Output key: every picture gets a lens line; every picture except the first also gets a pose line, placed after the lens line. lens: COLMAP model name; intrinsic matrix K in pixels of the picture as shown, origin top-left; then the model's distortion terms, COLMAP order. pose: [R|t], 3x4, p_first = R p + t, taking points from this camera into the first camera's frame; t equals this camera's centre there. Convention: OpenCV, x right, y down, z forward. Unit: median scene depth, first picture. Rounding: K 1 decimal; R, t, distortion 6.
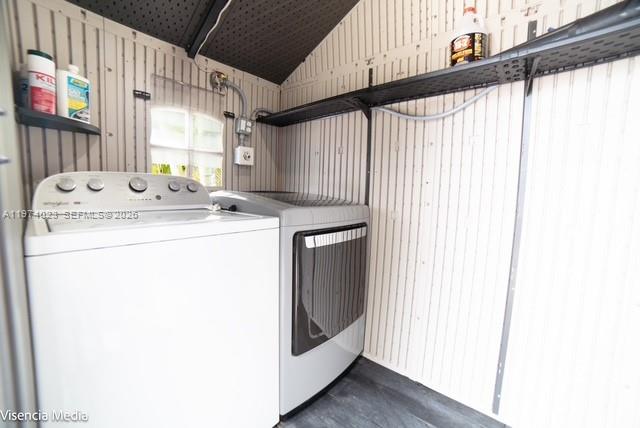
lens RADIAL K [[263.5, 0, 320.0], [0, 263.5, 214.0], [0, 0, 1]] dist [-0.098823, 0.029258]
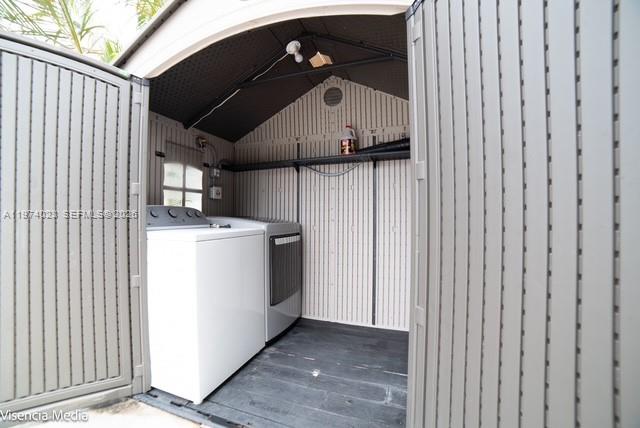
lens RADIAL K [[263.5, 0, 320.0], [0, 263.5, 214.0], [0, 0, 1]] dist [-0.098823, 0.029258]
pose [[0.932918, -0.020002, 0.359534, -0.322510], [0.054644, 0.994757, -0.086448, 0.067183], [-0.355919, 0.100295, 0.929119, -0.674505]]
